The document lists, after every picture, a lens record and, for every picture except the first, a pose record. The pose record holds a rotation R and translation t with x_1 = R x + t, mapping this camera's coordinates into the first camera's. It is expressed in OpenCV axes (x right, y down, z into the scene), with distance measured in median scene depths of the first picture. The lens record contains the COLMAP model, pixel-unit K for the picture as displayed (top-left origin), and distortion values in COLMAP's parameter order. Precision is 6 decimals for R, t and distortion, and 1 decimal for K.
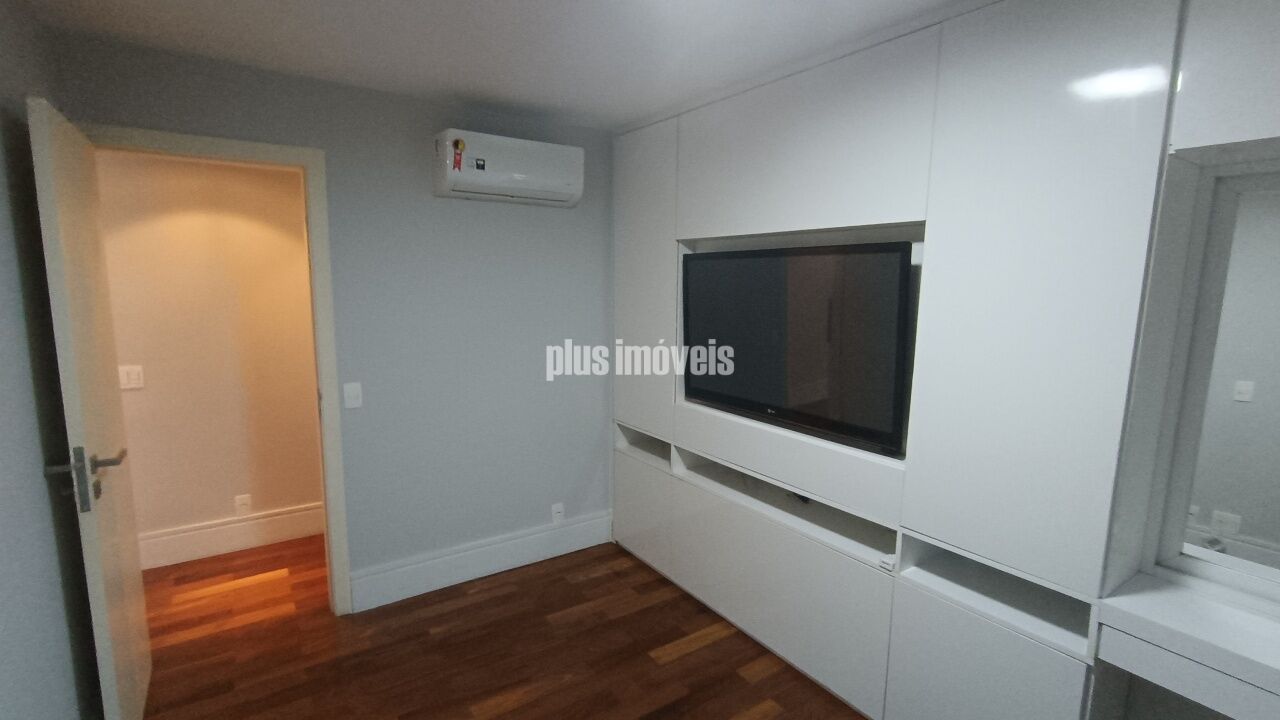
lens RADIAL K [[585.2, 0, 642.5], [0, 585.2, 362.8], [0, 0, 1]] dist [0.004217, -0.001320]
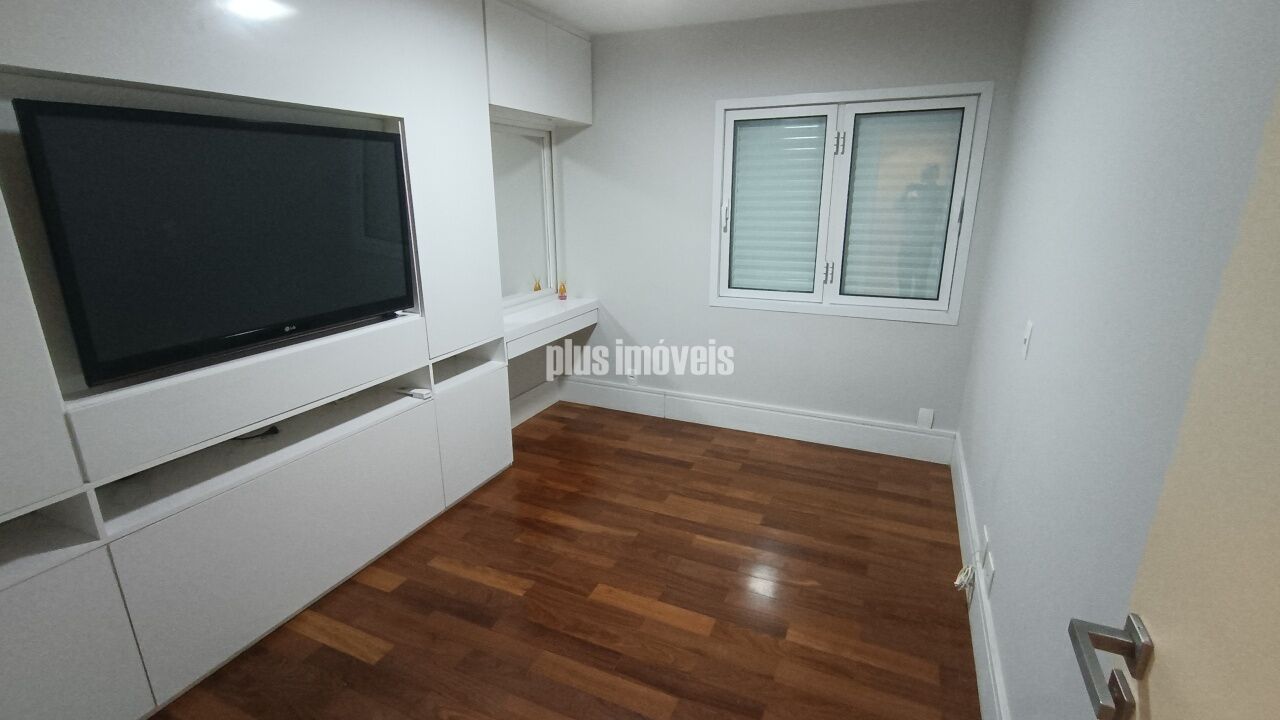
lens RADIAL K [[585.2, 0, 649.7], [0, 585.2, 358.4], [0, 0, 1]] dist [0.004217, -0.001320]
pose [[-0.523482, -0.246646, 0.815557, -0.883485], [0.119368, 0.926515, 0.356821, -0.134041], [-0.843634, 0.284140, -0.455572, 1.160022]]
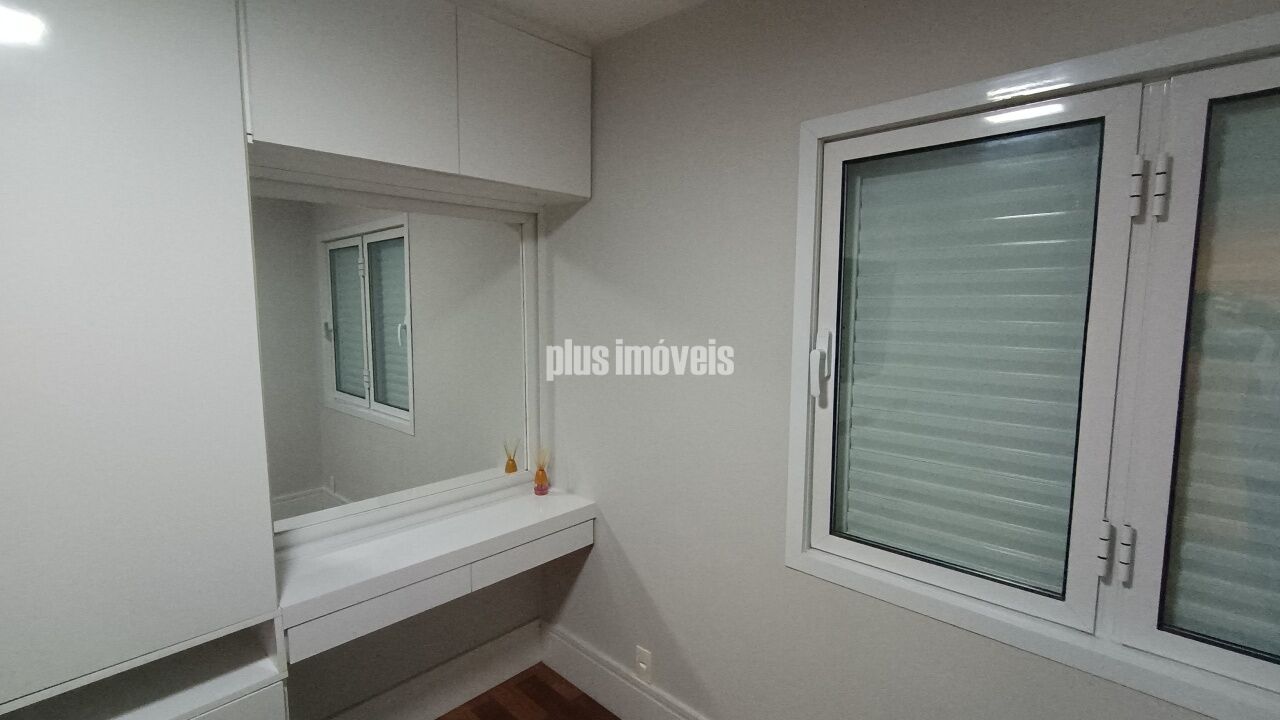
lens RADIAL K [[585.2, 0, 642.7], [0, 585.2, 360.1], [0, 0, 1]] dist [0.004217, -0.001320]
pose [[-0.201707, -0.110742, 0.973165, -0.161996], [0.133660, 0.981180, 0.139357, -0.030119], [-0.970283, 0.158183, -0.183109, 0.413314]]
